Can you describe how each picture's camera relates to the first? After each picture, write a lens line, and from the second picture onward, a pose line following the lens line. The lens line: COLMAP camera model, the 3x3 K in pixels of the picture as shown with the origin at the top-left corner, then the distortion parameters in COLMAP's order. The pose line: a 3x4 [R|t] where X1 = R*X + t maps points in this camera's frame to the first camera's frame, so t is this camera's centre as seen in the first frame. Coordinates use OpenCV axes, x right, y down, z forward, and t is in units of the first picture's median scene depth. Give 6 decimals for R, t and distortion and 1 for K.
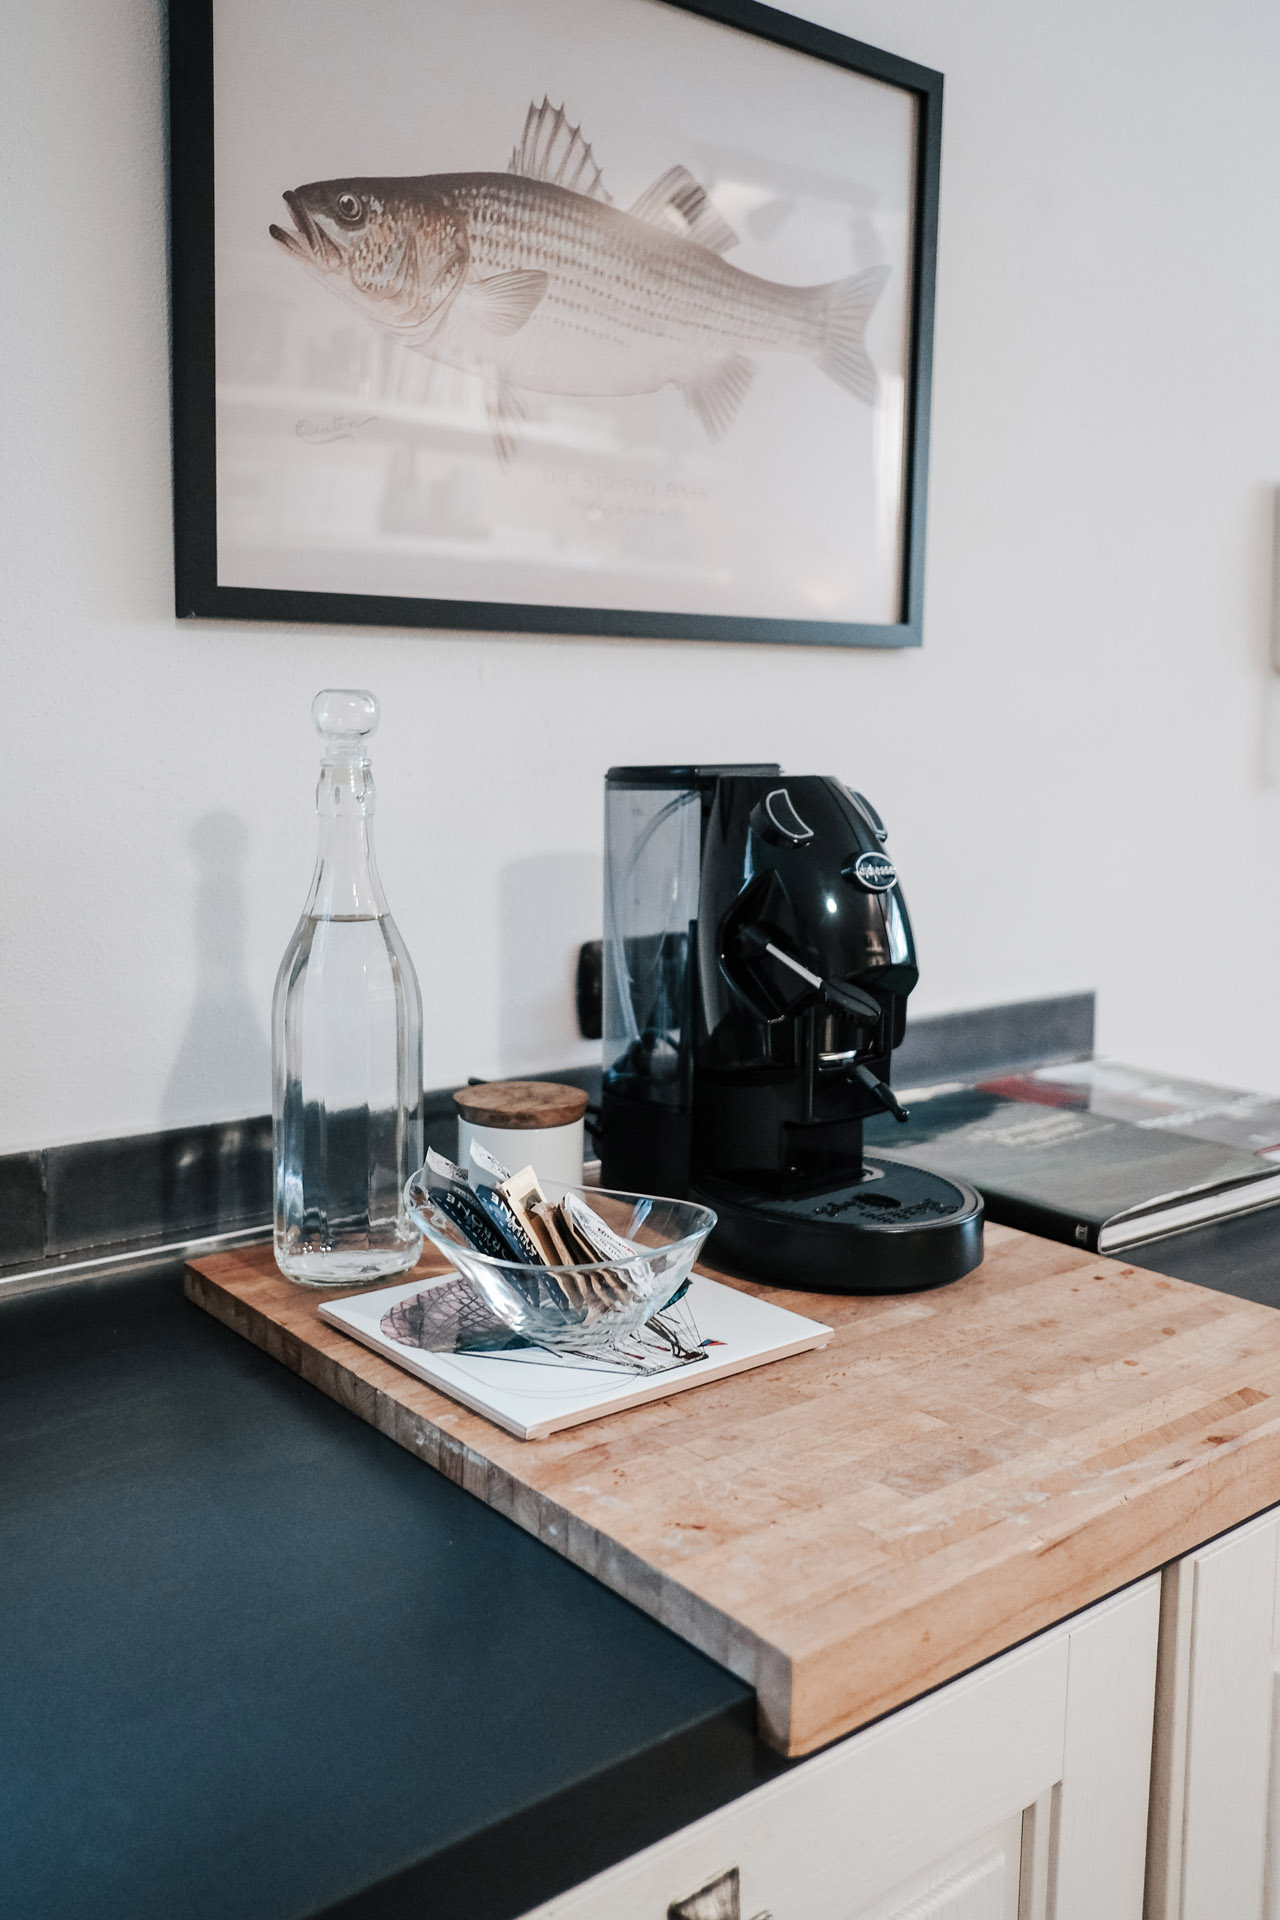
lens RADIAL K [[1616.9, 0, 568.8], [0, 1616.9, 959.0], [0, 0, 1]] dist [-0.001127, 0.003522]
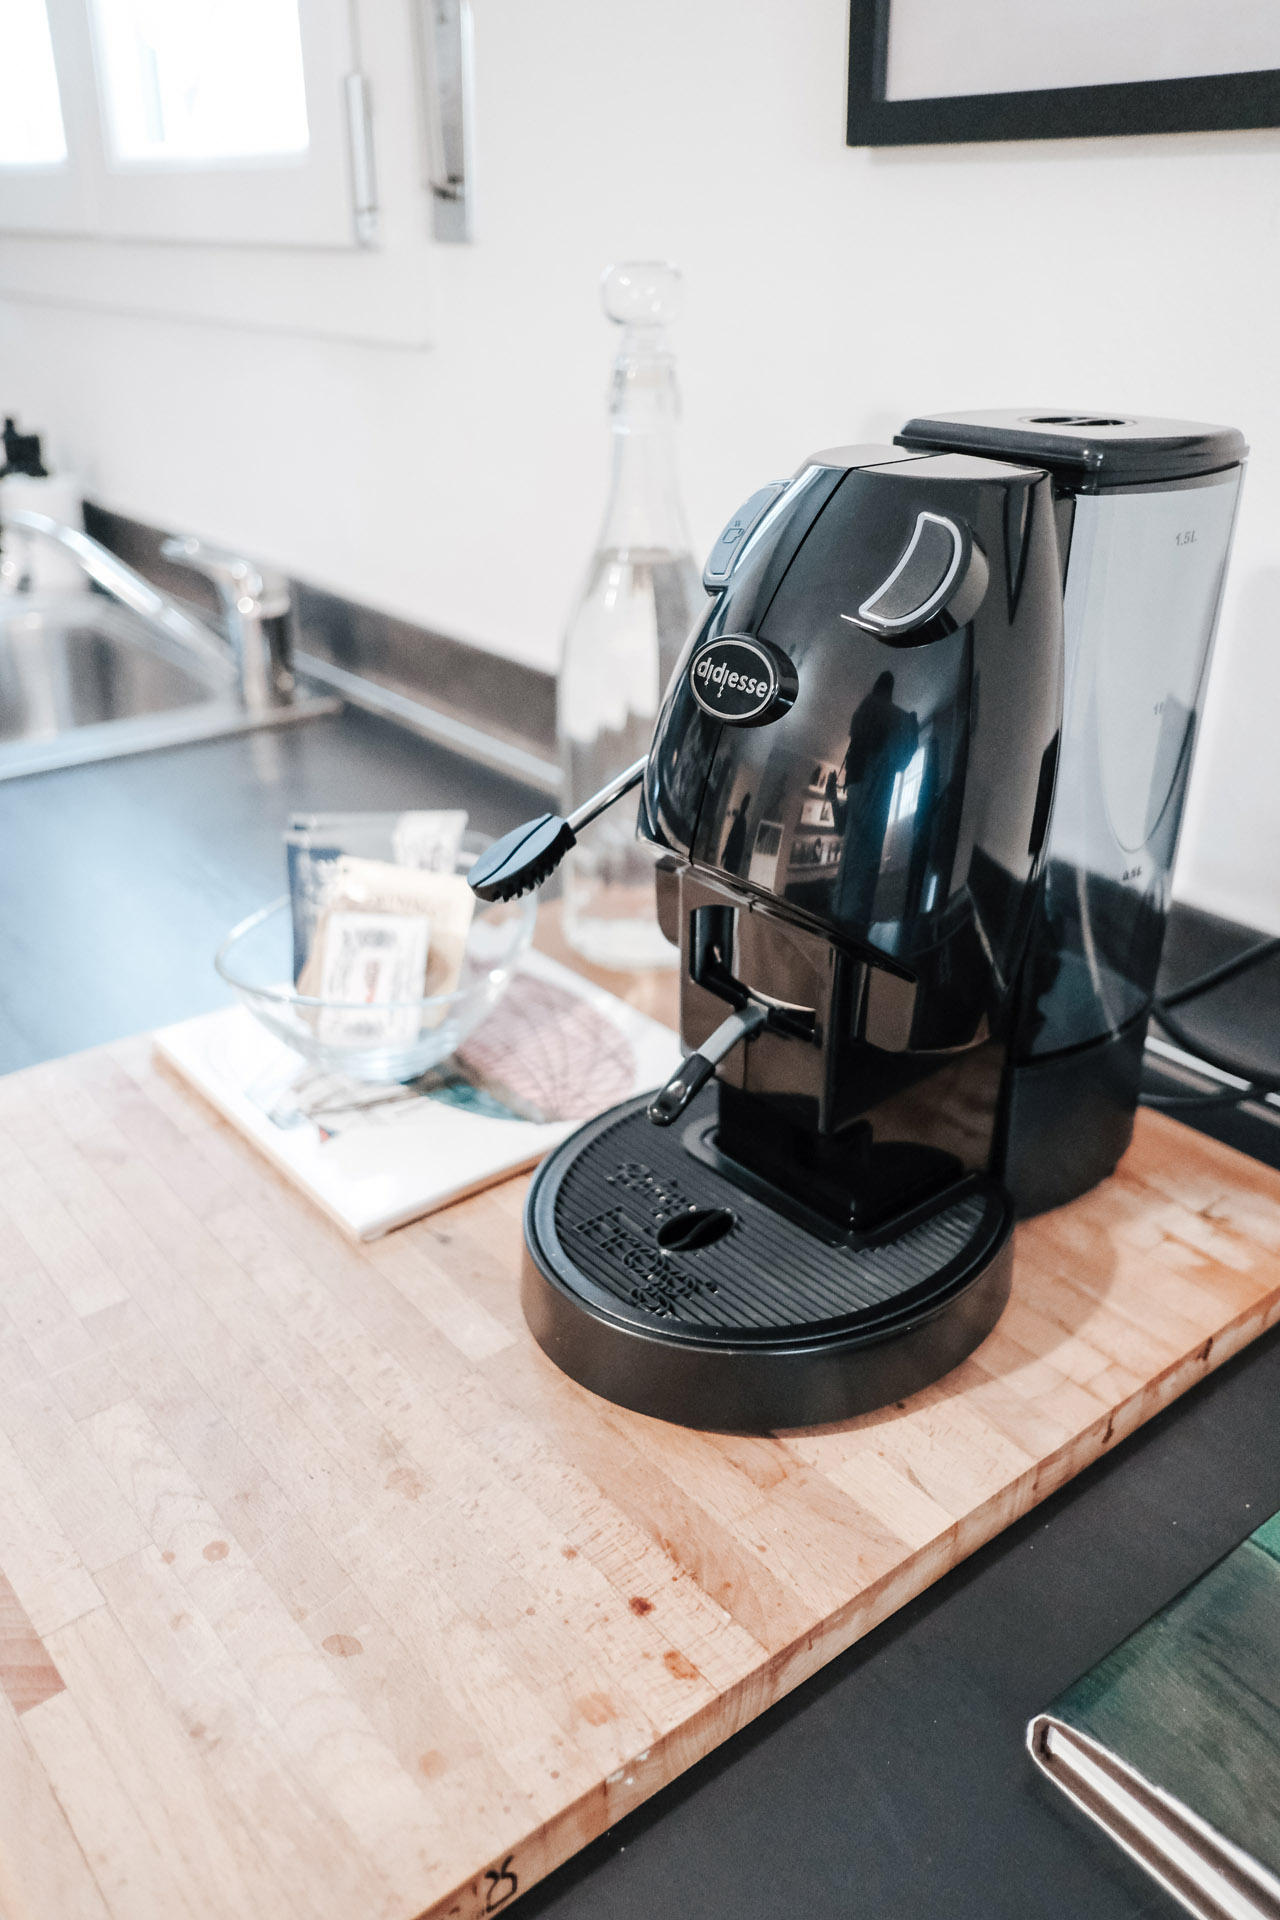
lens RADIAL K [[1546.7, 0, 640.0], [0, 1546.7, 960.0], [0, 0, 1]] dist [-0.009373, 0.006481]
pose [[0.025377, 0.430120, -0.902415, 0.715974], [-0.146699, 0.894535, 0.422239, -0.182161], [0.988856, 0.121668, 0.085799, 1.018017]]
